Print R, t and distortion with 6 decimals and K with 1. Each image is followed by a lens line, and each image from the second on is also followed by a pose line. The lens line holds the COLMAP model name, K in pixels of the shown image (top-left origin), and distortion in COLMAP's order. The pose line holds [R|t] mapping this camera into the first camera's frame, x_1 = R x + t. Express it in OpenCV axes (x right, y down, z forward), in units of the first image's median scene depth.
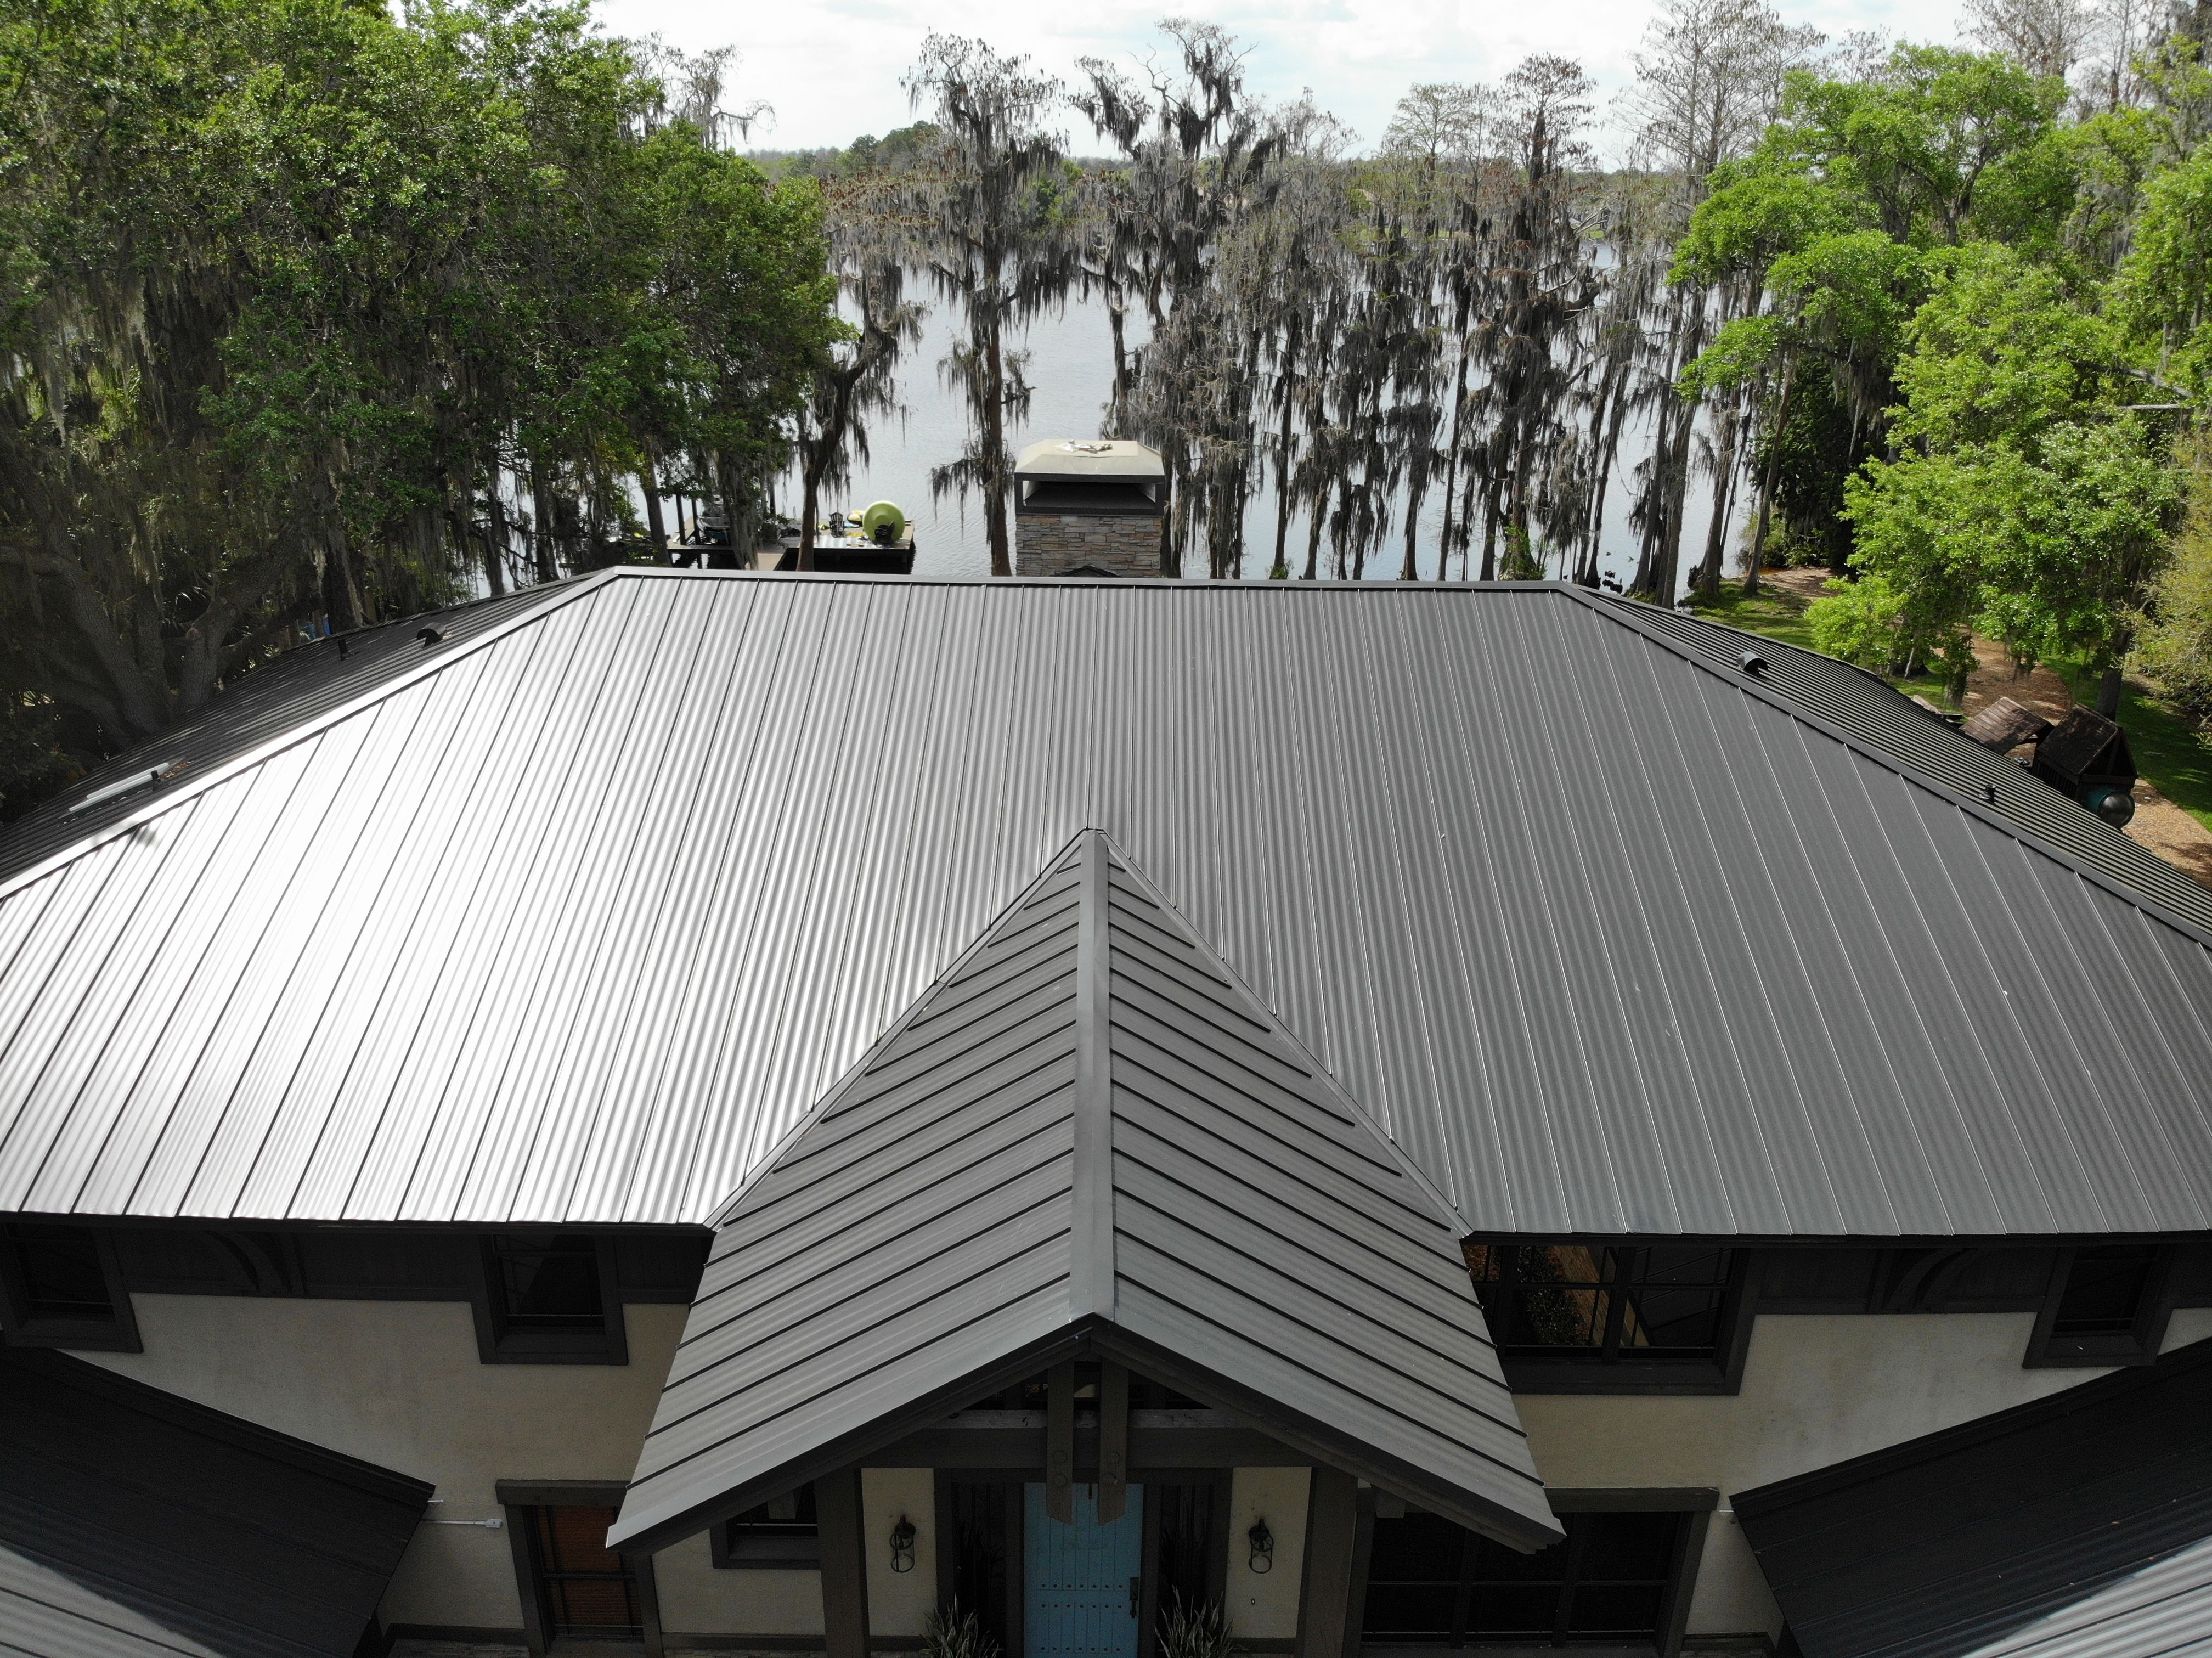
lens RADIAL K [[1607.3, 0, 1093.3], [0, 1607.3, 820.9], [0, 0, 1]] dist [0.035543, -0.124236]
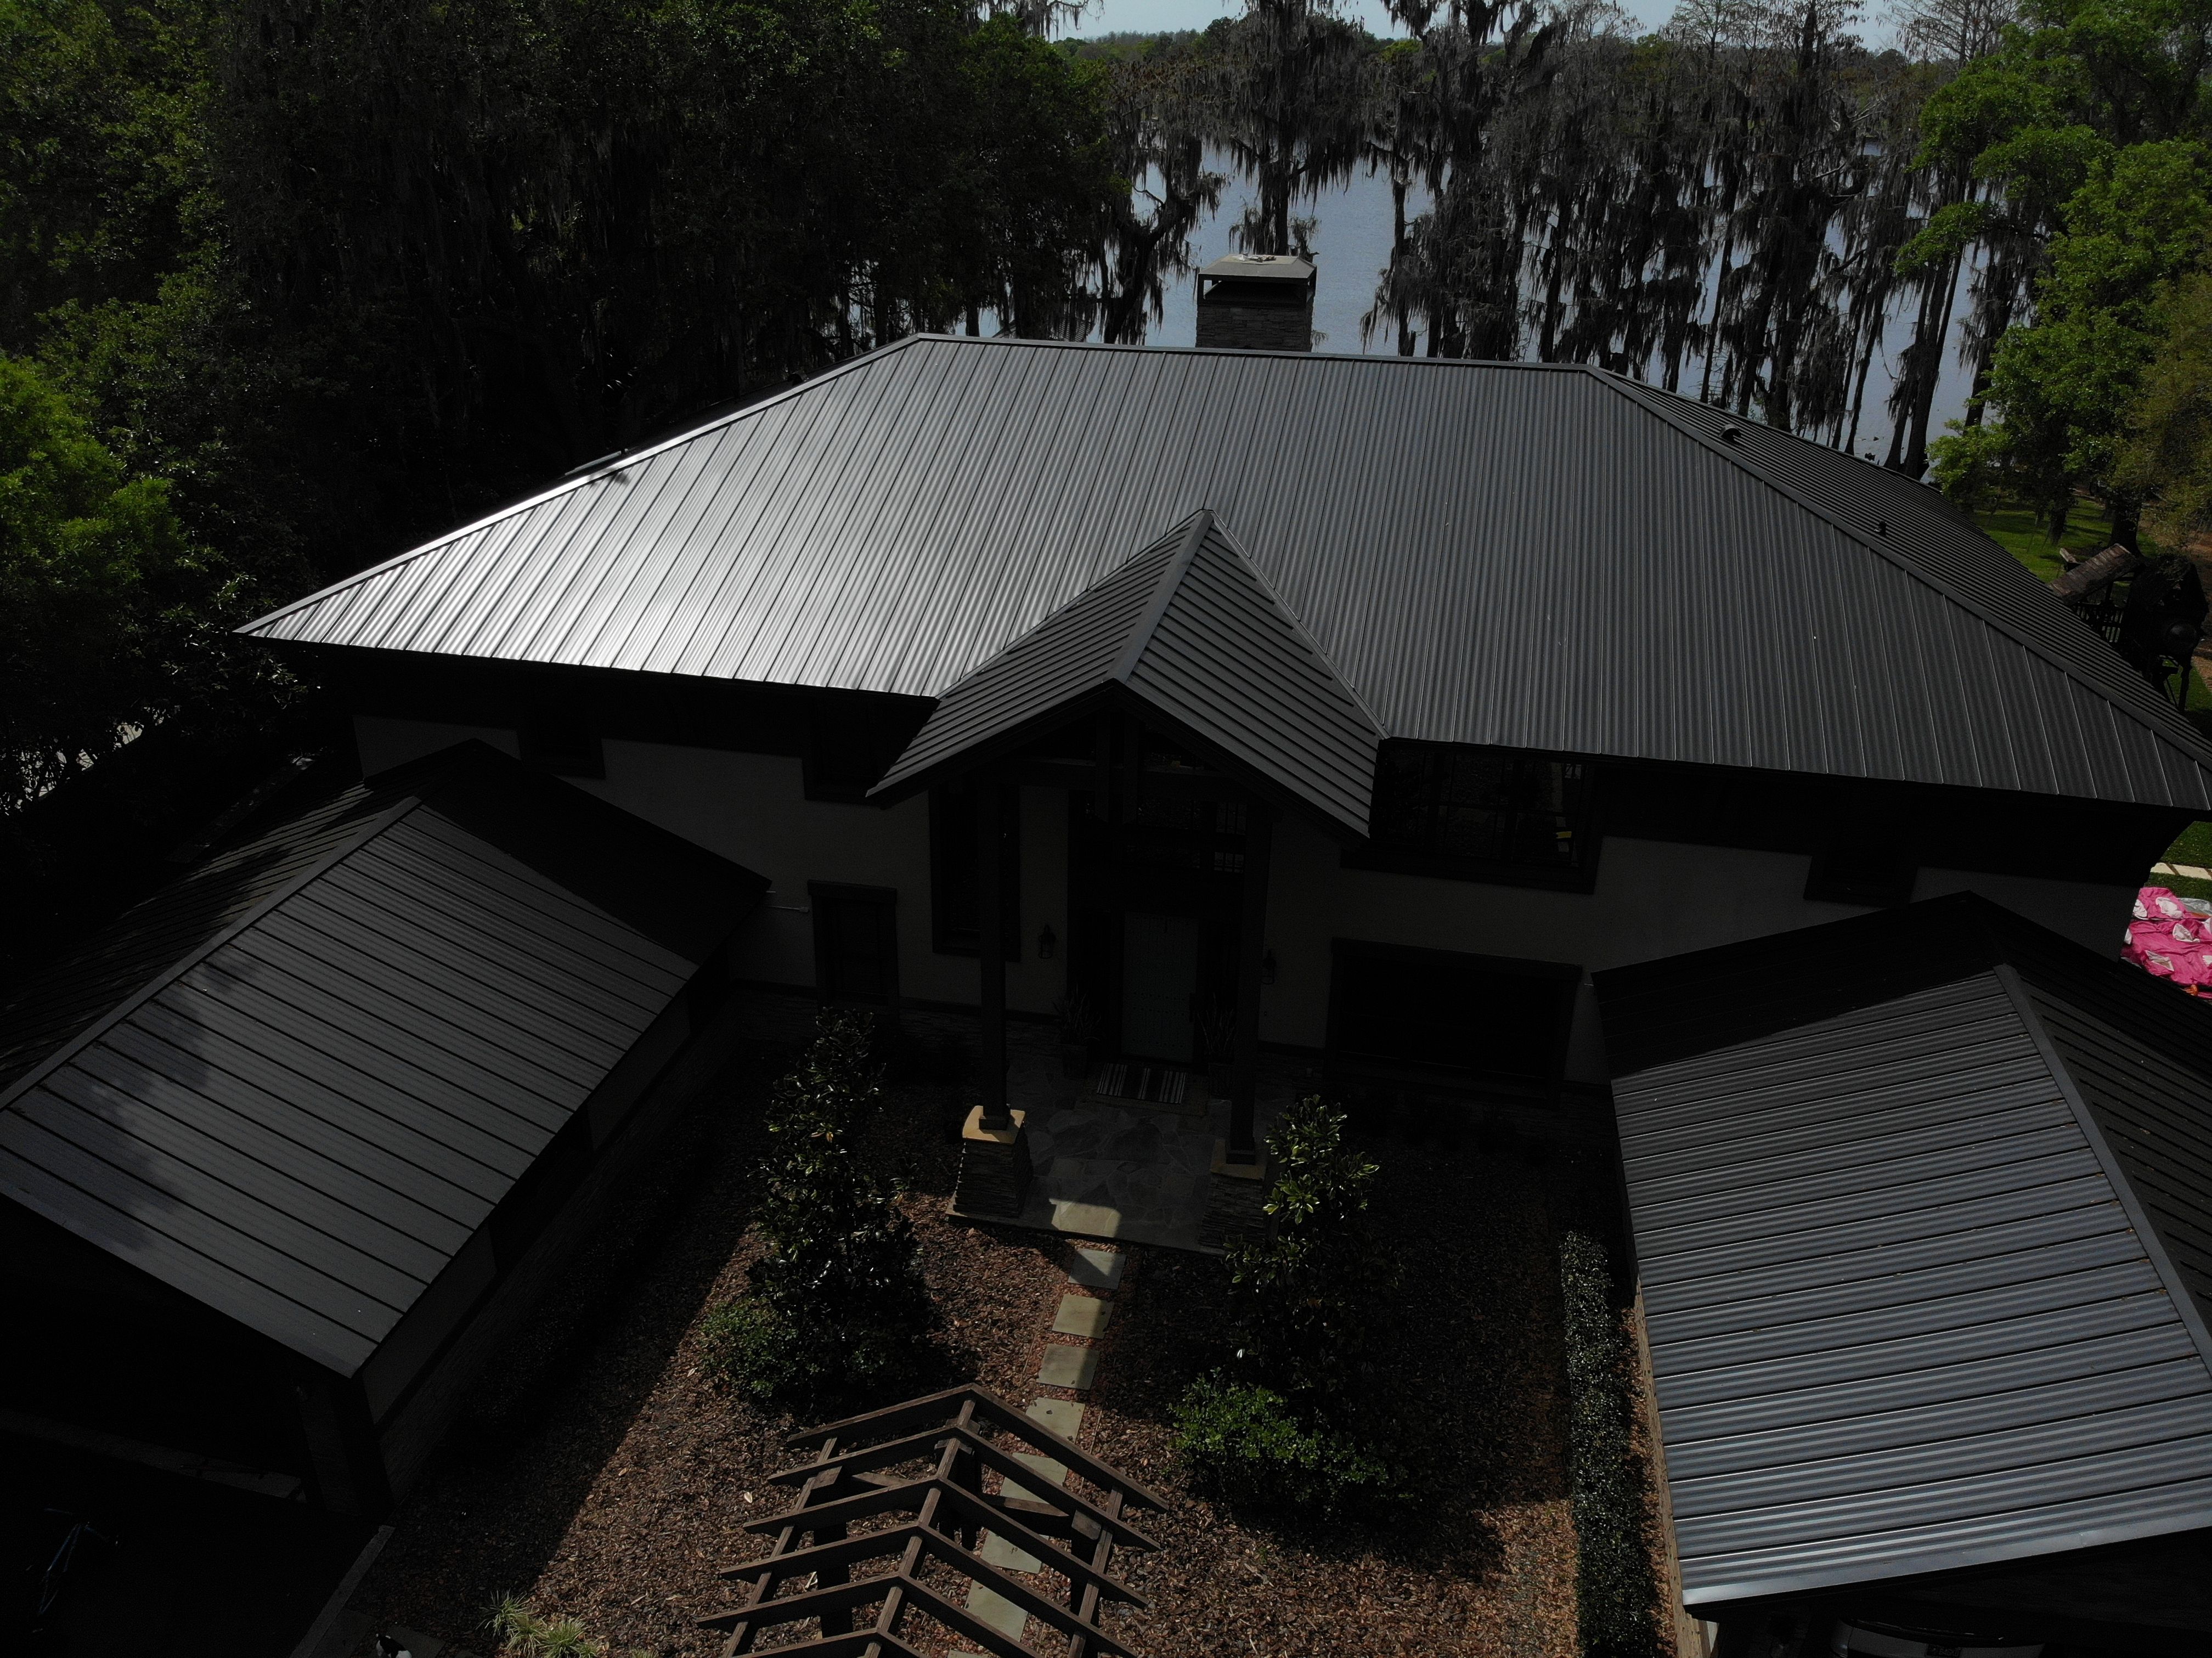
lens RADIAL K [[1607.3, 0, 1107.8], [0, 1607.3, 814.3], [0, 0, 1]] dist [0.035543, -0.124236]
pose [[0.980374, 0.084691, -0.178026, 0.057812], [-0.074169, 0.995127, 0.064963, 0.058003], [0.182660, -0.050484, 0.981879, -0.145852]]
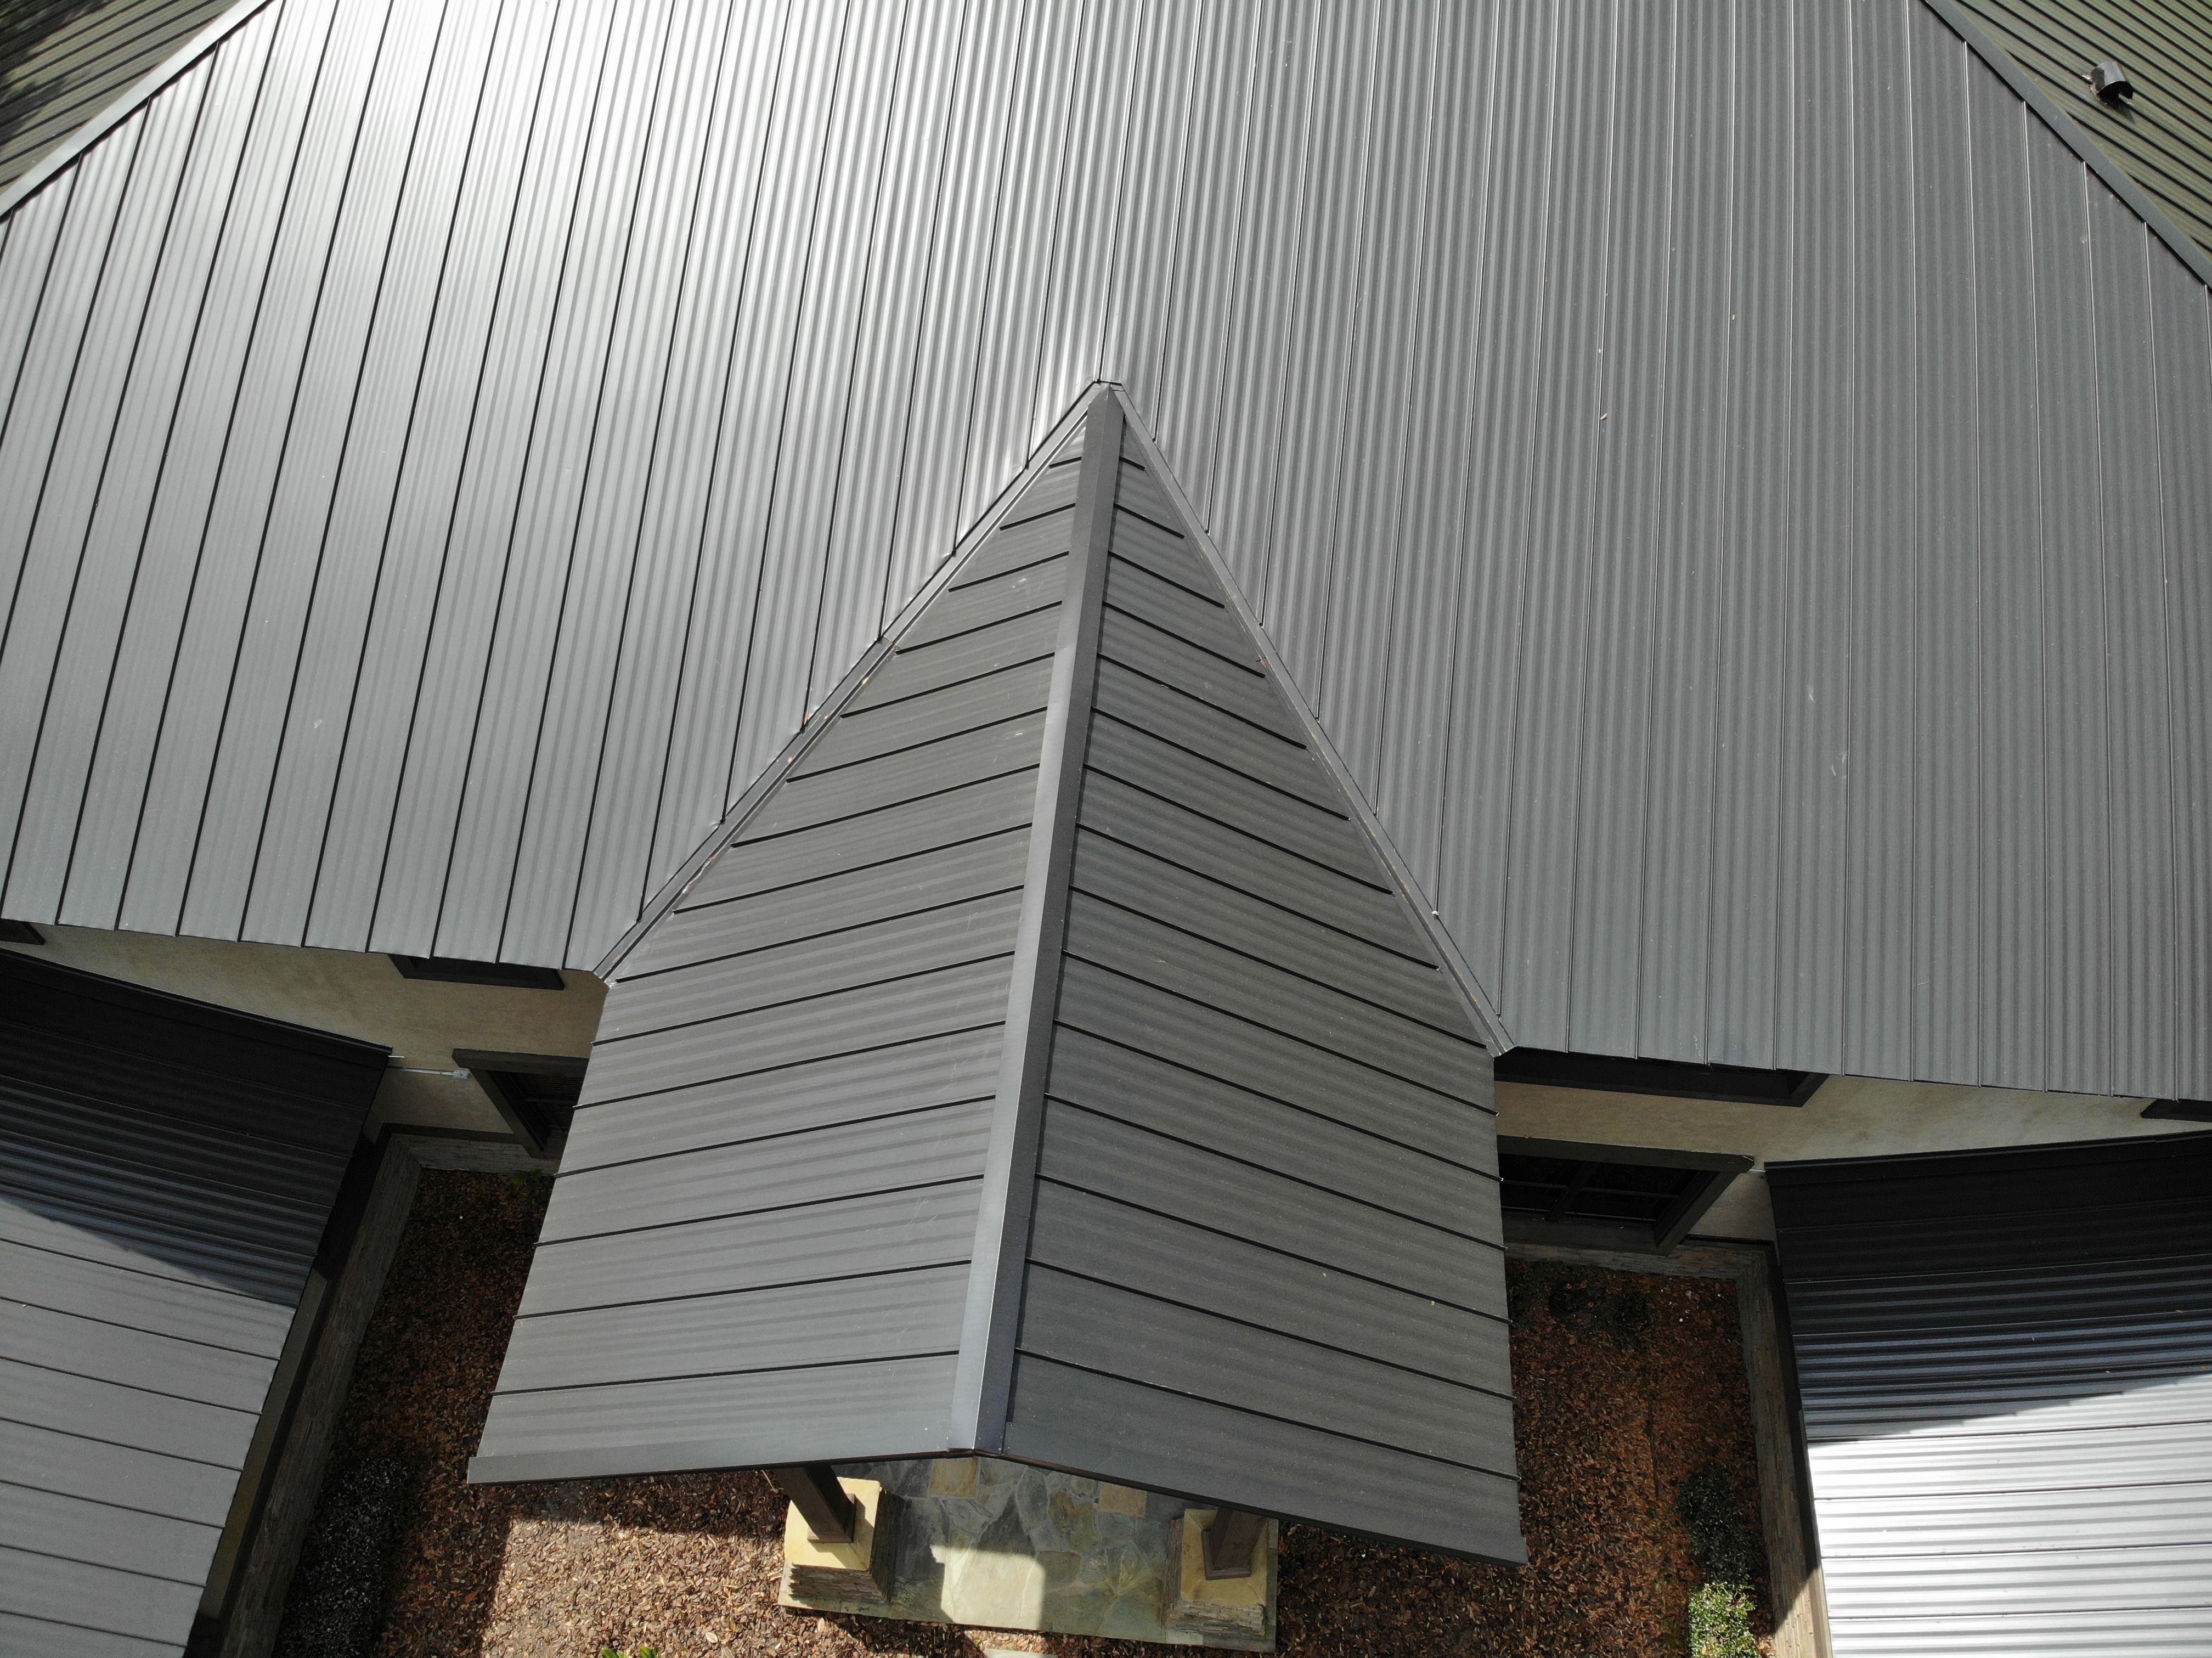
lens RADIAL K [[1607.3, 0, 1100.7], [0, 1607.3, 813.9], [0, 0, 1]] dist [0.035543, -0.124236]
pose [[0.996280, 0.070728, -0.049240, 0.013116], [-0.031191, 0.828556, 0.559037, -0.068071], [0.080338, -0.555421, 0.827679, 0.086170]]
